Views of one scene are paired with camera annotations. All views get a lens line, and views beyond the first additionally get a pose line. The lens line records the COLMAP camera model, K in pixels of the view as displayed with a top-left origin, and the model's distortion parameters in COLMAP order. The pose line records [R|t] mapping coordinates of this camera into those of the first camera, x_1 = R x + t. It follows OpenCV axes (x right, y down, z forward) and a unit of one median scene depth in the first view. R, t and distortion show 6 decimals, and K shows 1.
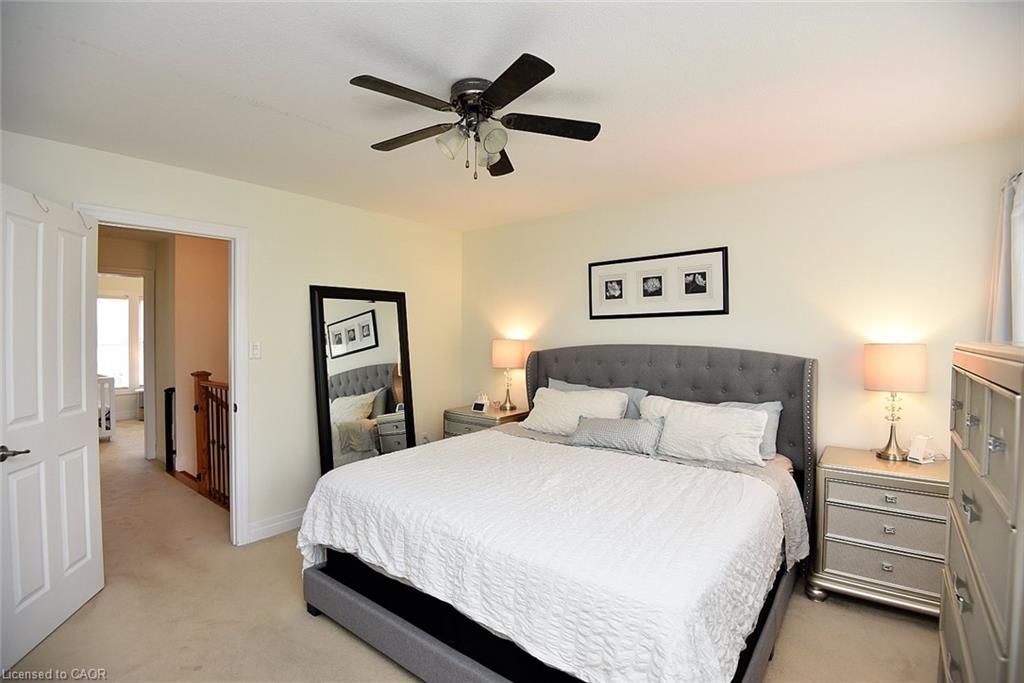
lens RADIAL K [[480.8, 0, 512.0], [0, 480.8, 341.5], [0, 0, 1]] dist [0.000014, -0.057650]
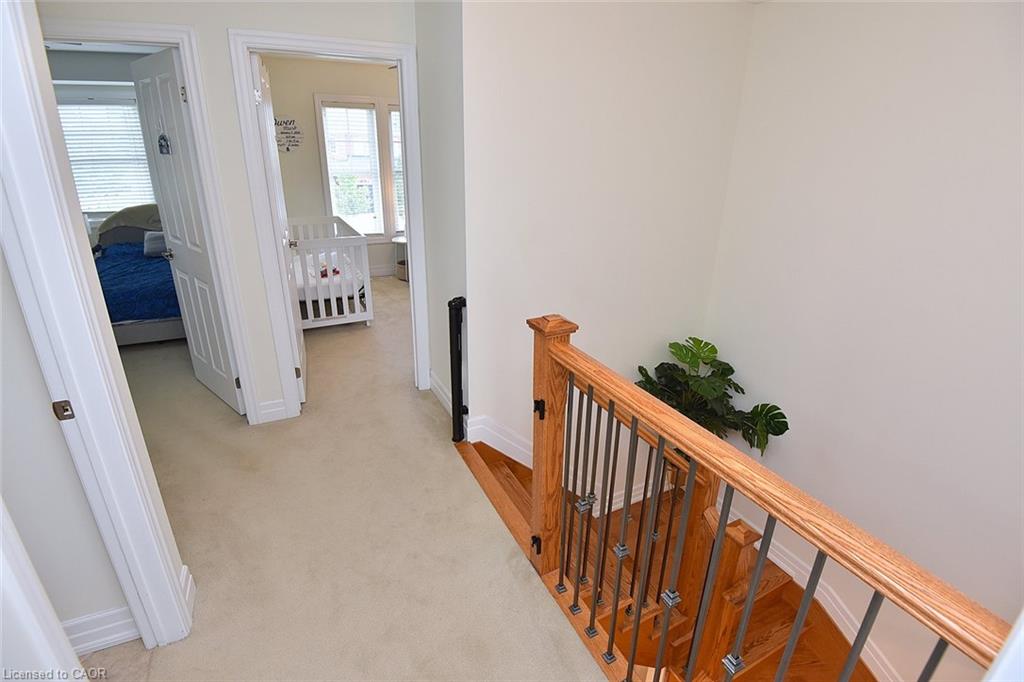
lens RADIAL K [[481.5, 0, 512.0], [0, 481.5, 341.0], [0, 0, 1]] dist [0.000843, -0.019110]
pose [[0.904511, 0.170127, -0.391045, -0.454825], [-0.018723, 0.931937, 0.362137, -0.049228], [0.426038, -0.320236, 0.846133, 0.565025]]
